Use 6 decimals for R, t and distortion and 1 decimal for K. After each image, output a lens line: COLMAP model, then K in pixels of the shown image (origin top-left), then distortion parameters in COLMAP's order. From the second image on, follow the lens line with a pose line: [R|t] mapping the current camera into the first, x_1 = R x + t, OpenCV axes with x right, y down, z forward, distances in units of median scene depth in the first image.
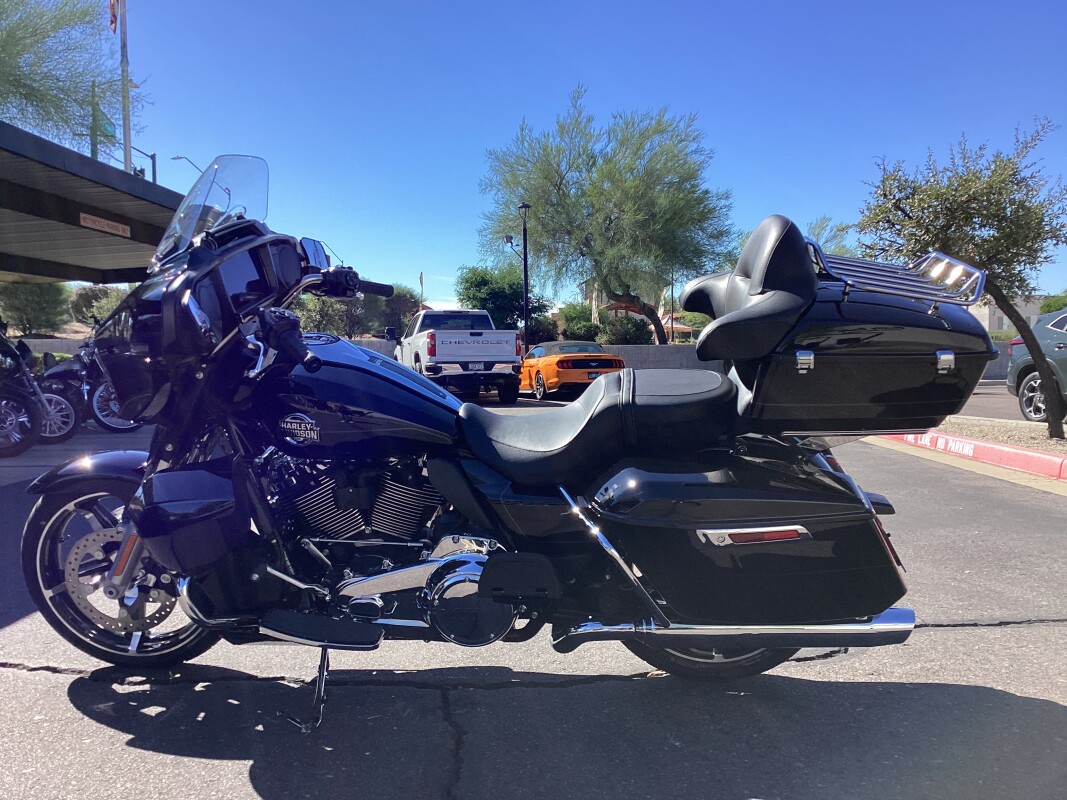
lens RADIAL K [[856.8, 0, 534.0], [0, 856.8, 406.8], [0, 0, 1]] dist [0.051742, -0.010289]
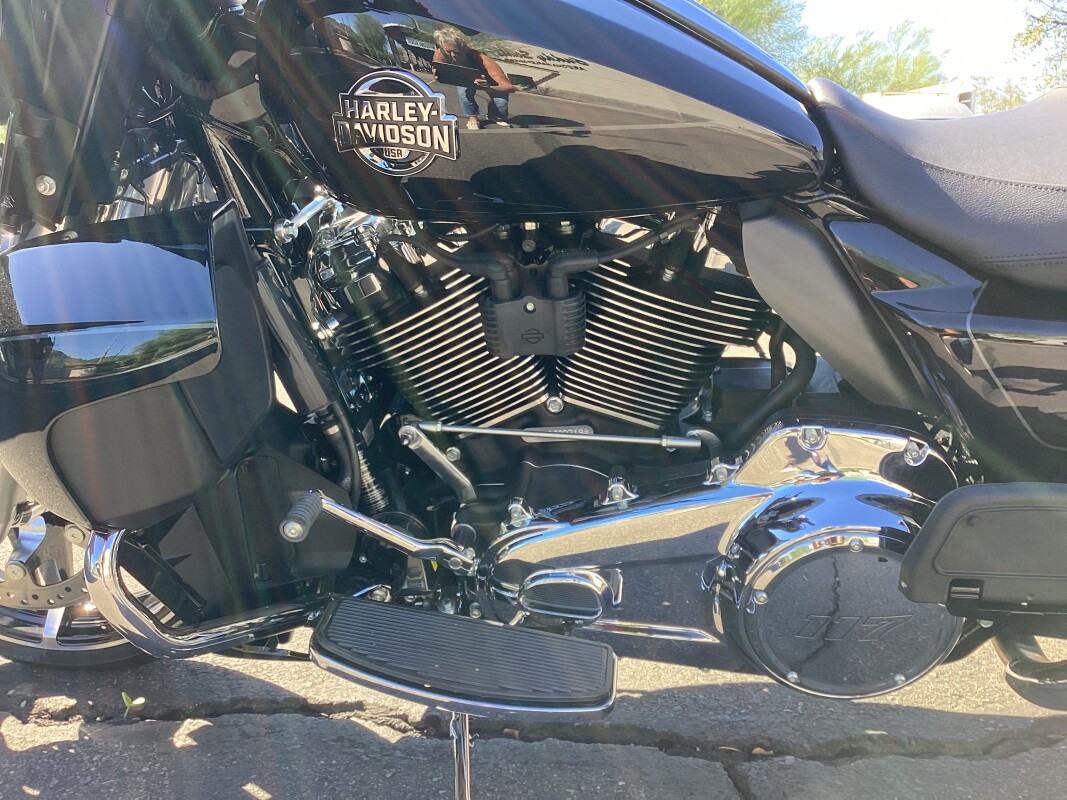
lens RADIAL K [[856.8, 0, 534.0], [0, 856.8, 406.8], [0, 0, 1]] dist [0.051742, -0.010289]
pose [[0.999488, 0.008013, -0.030971, -0.193148], [-0.002135, 0.982671, 0.185346, 0.068524], [0.031919, -0.185185, 0.982185, 0.600938]]
